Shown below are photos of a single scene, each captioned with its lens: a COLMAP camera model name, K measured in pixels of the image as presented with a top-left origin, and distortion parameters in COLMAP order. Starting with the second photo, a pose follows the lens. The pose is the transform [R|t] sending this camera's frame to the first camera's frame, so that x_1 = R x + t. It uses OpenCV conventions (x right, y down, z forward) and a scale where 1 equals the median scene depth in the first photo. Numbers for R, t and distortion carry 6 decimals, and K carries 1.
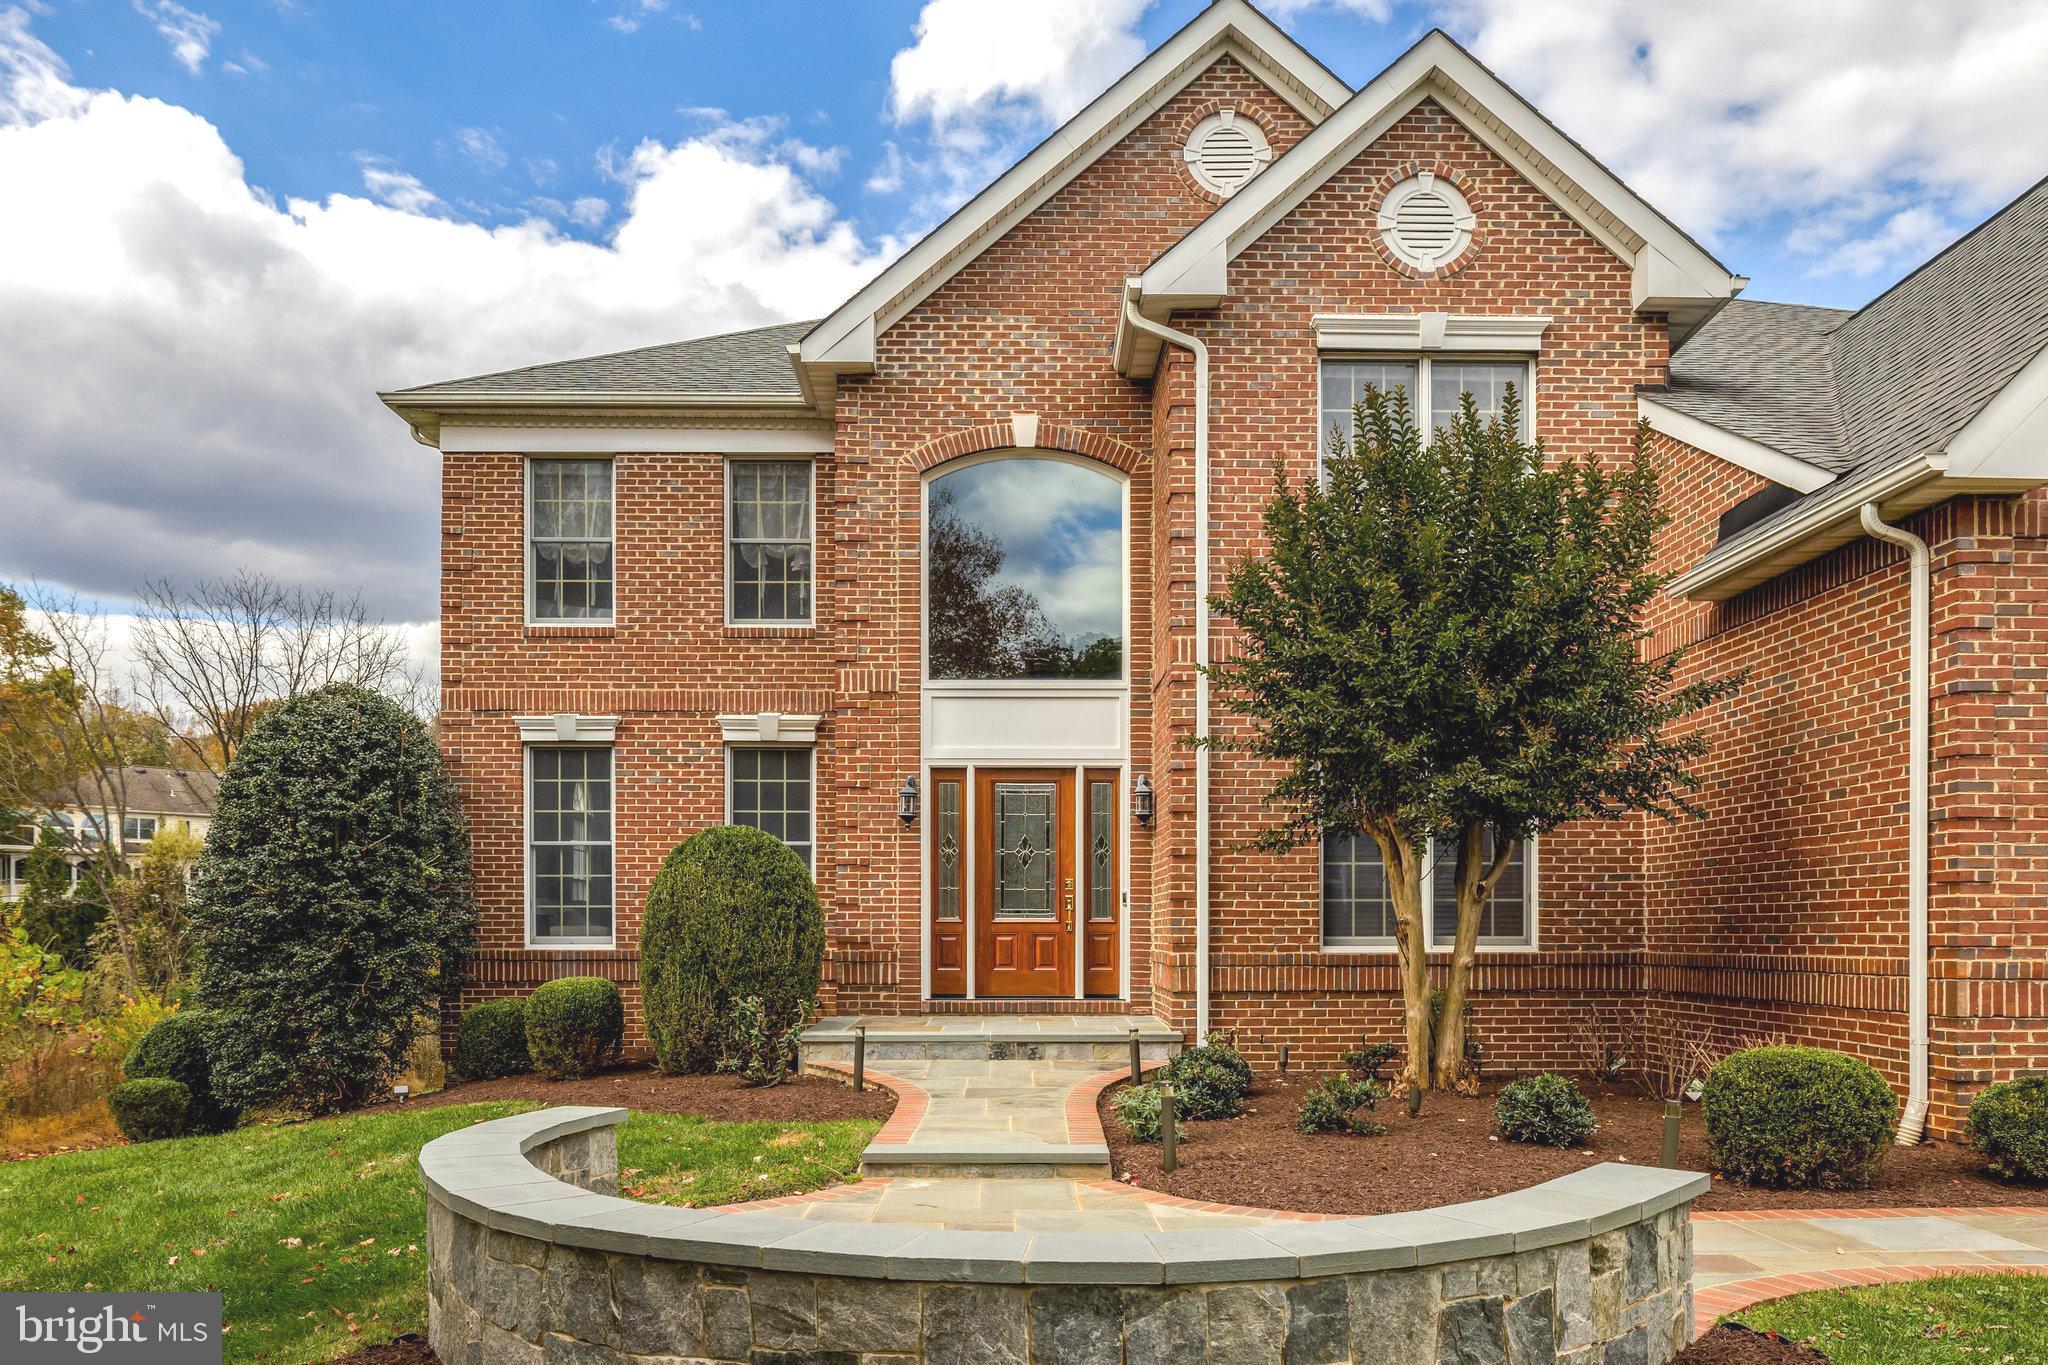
lens RADIAL K [[1366.8, 0, 958.9], [0, 1366.8, 941.4], [0, 0, 1]] dist [0.000342, -0.001944]
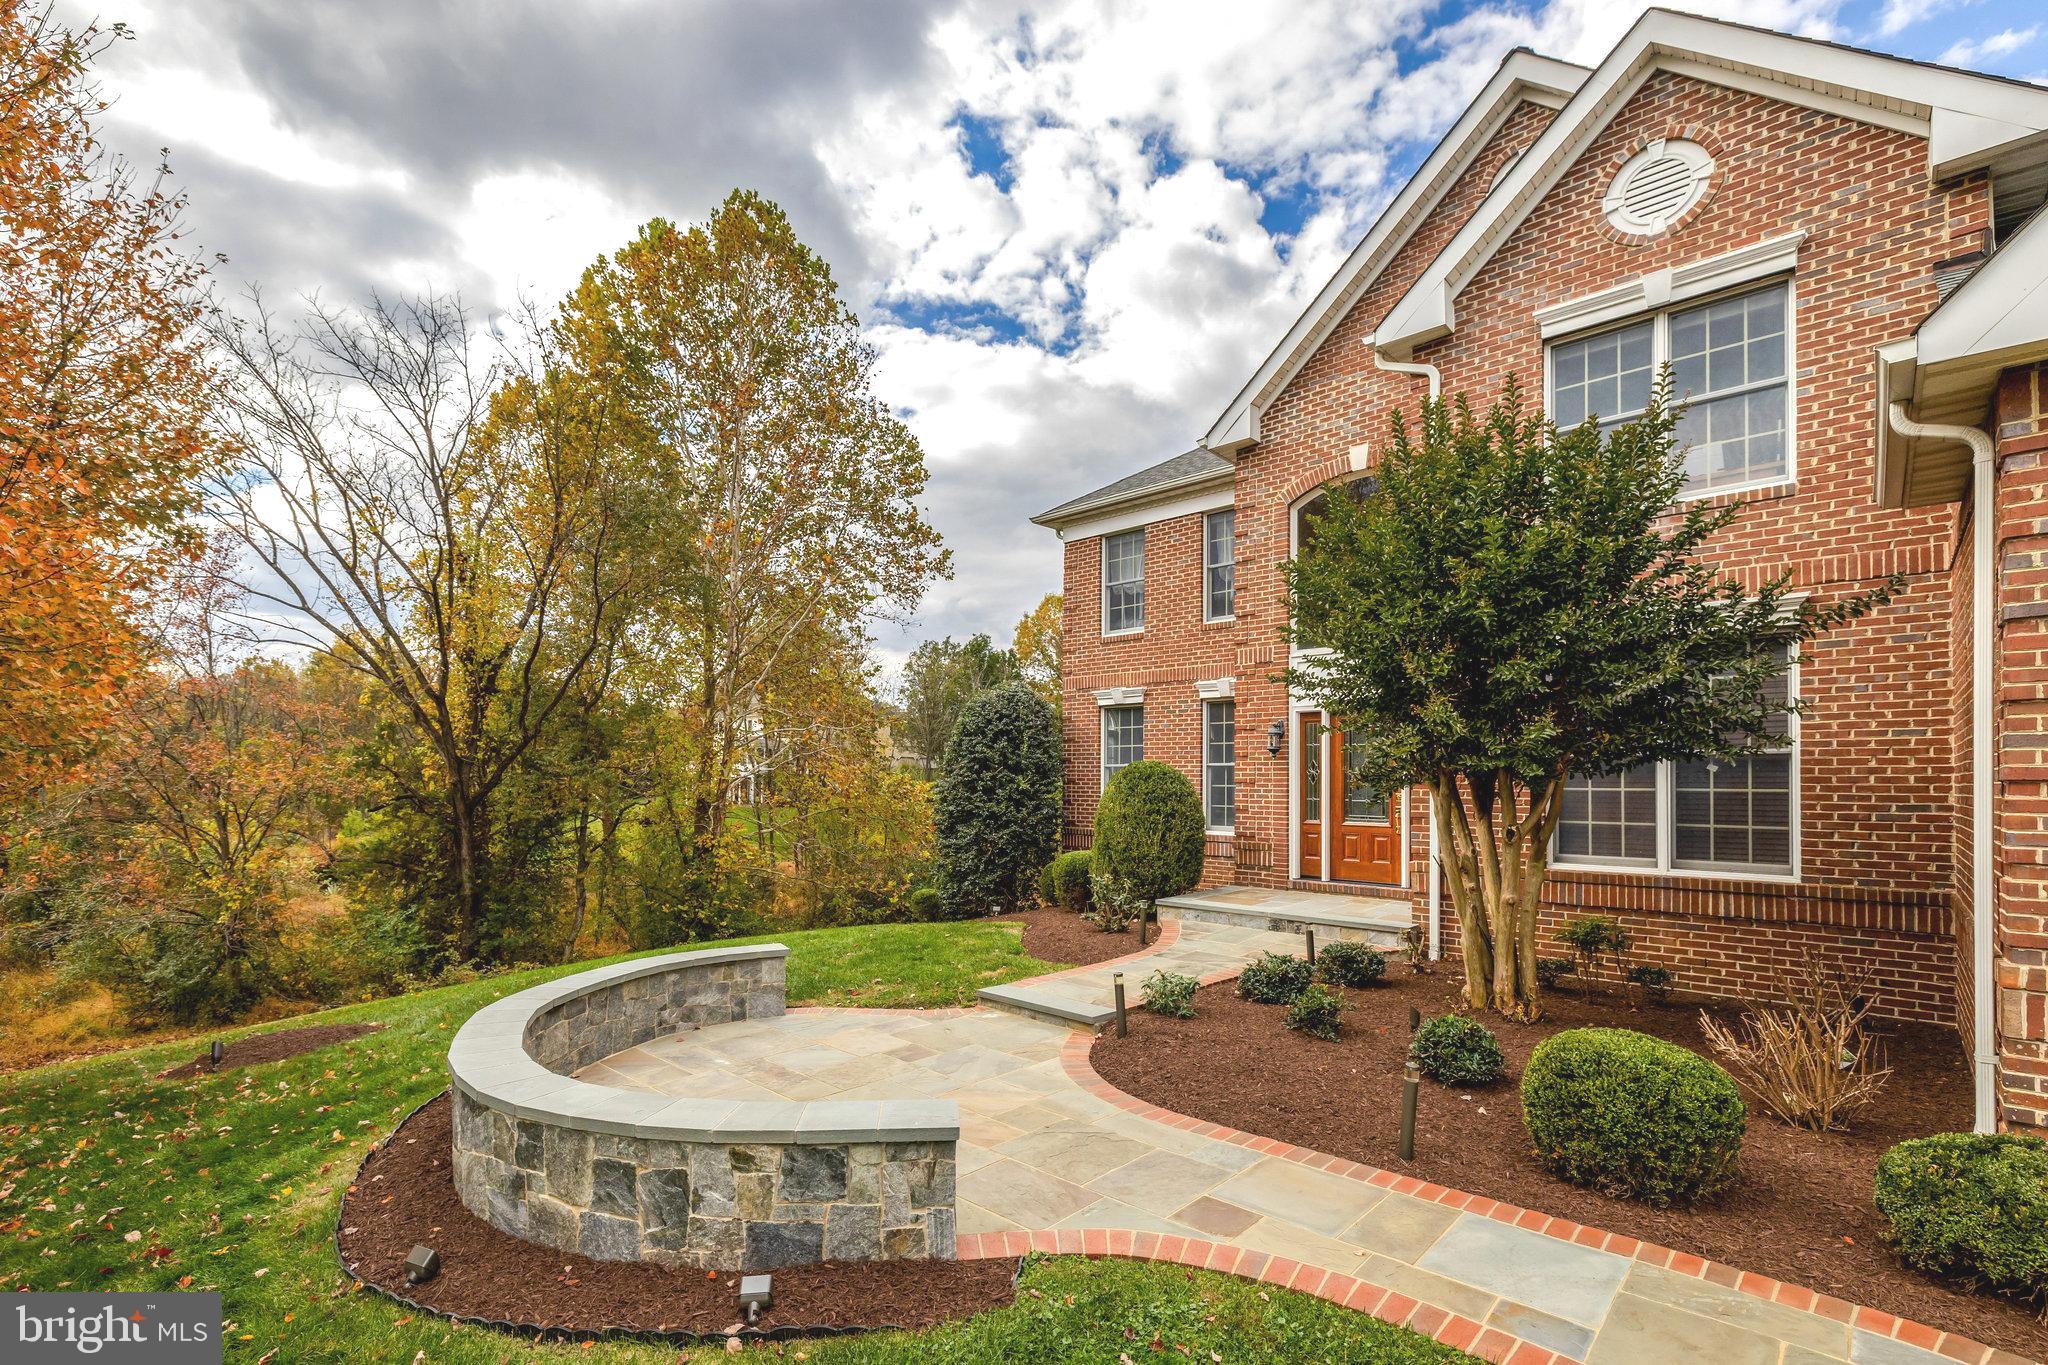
lens RADIAL K [[879.7, 0, 1021.0], [0, 879.7, 782.2], [0, 0, 1]] dist [0.002201, -0.000594]
pose [[0.743858, 0.001013, -0.668337, 0.421277], [-0.009395, 0.999916, -0.008942, -0.051972], [0.668271, 0.012930, 0.743805, 0.162221]]
